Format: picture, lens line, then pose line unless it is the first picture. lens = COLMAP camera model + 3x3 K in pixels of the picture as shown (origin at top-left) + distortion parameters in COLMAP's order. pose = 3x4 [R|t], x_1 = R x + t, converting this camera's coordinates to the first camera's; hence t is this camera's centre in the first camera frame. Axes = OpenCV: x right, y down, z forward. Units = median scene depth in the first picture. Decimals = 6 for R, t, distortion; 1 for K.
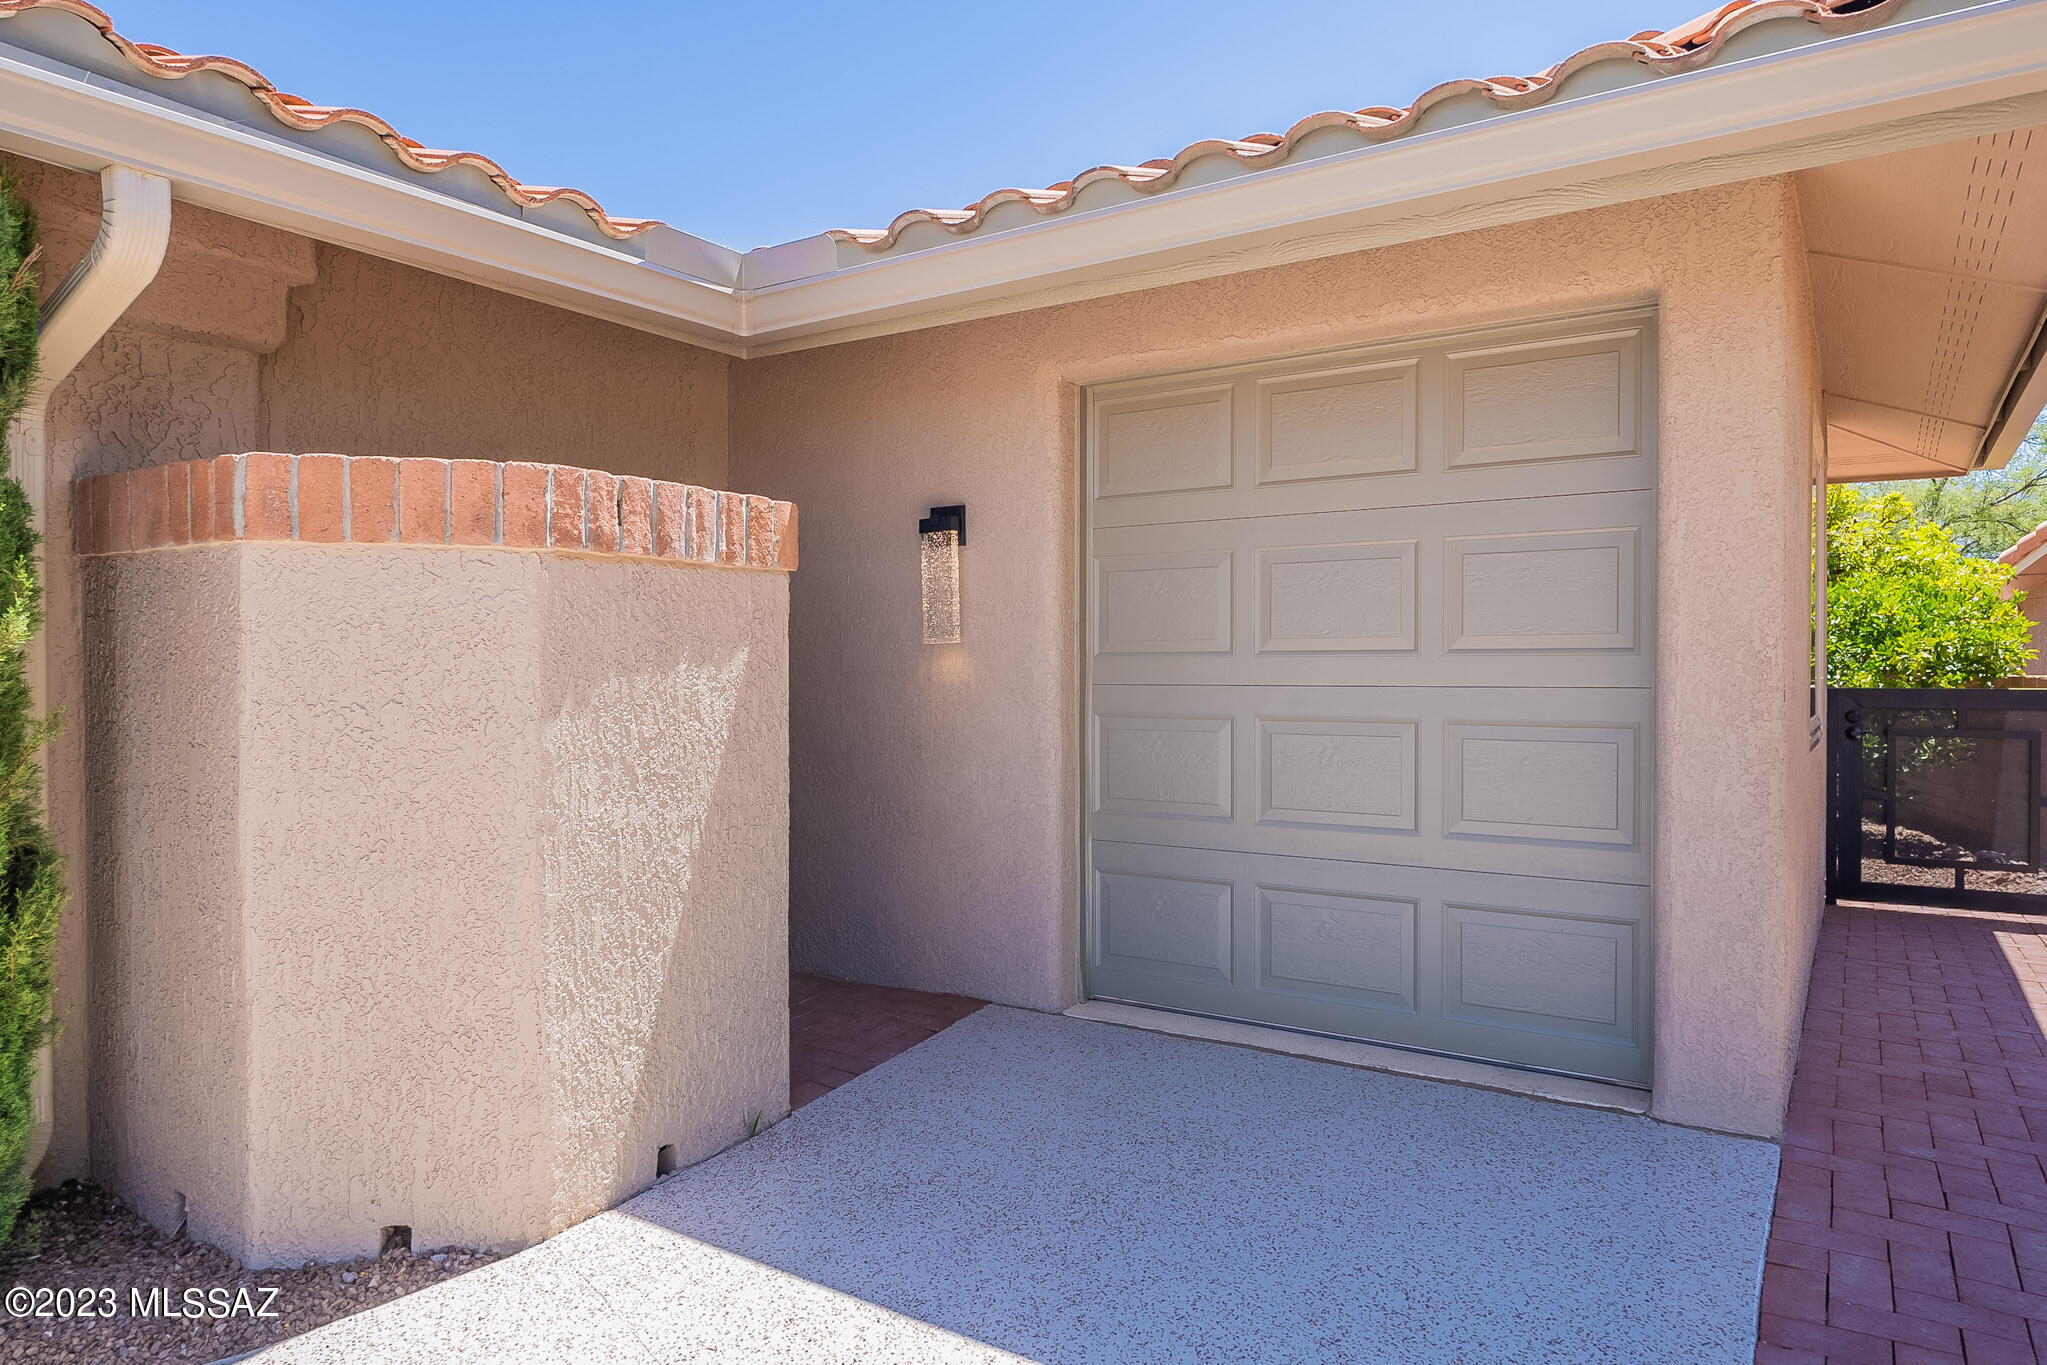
lens RADIAL K [[1270.0, 0, 1023.5], [0, 1270.0, 682.5], [0, 0, 1]] dist [-0.001522, 0.000004]
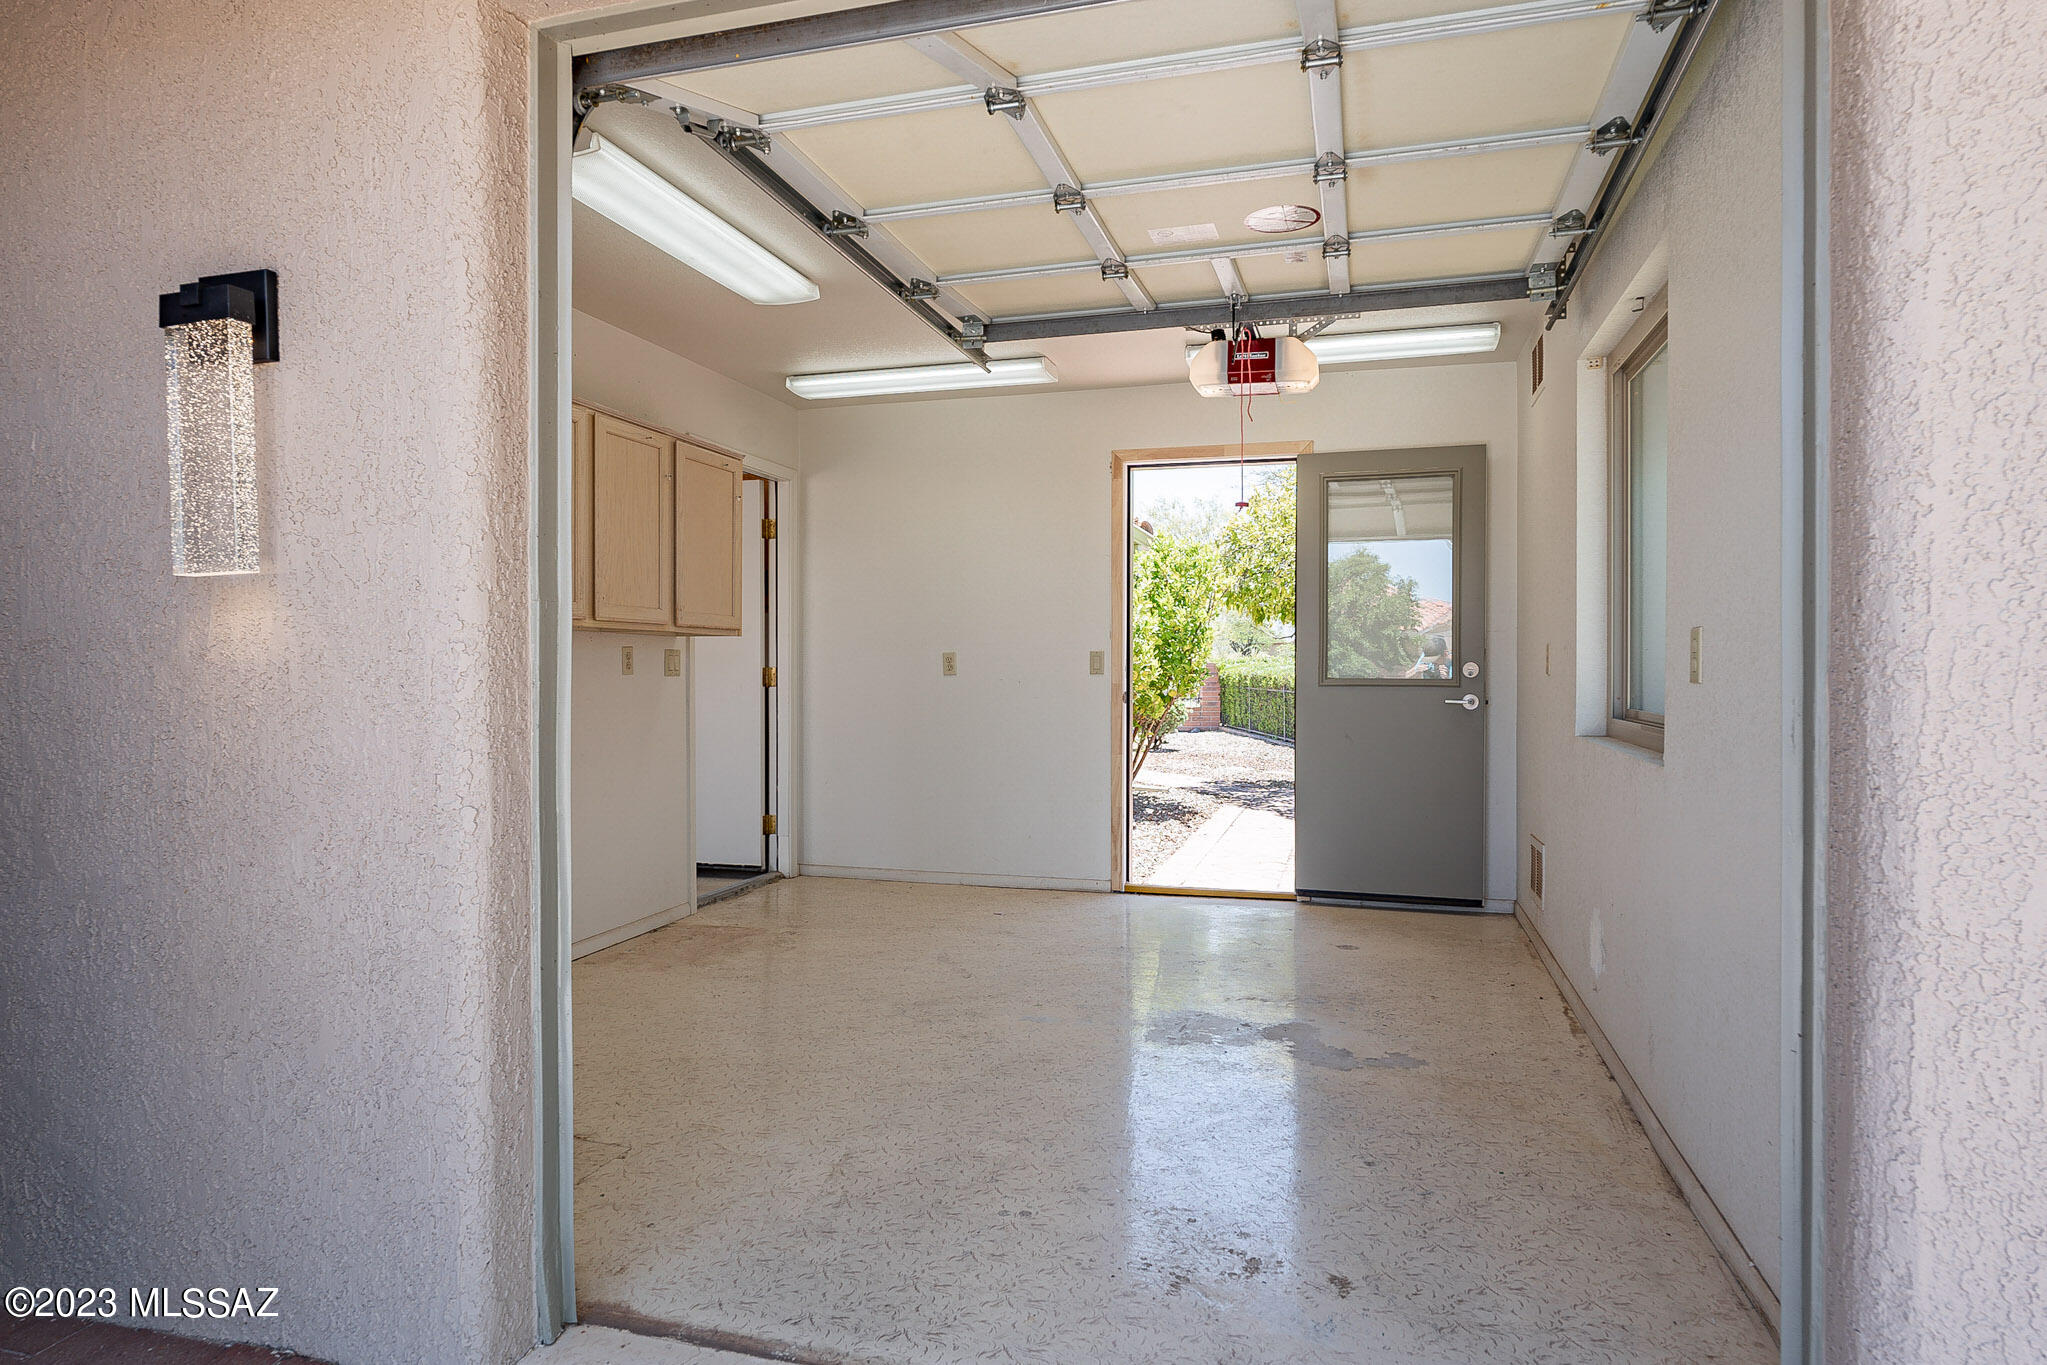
lens RADIAL K [[1155.8, 0, 1023.5], [0, 1155.8, 682.5], [0, 0, 1]] dist [-0.001402, -0.000573]
pose [[0.955078, -0.002872, 0.296341, 0.088800], [0.002478, 0.999995, 0.001706, 0.007083], [-0.296345, -0.000895, 0.955081, 0.540646]]
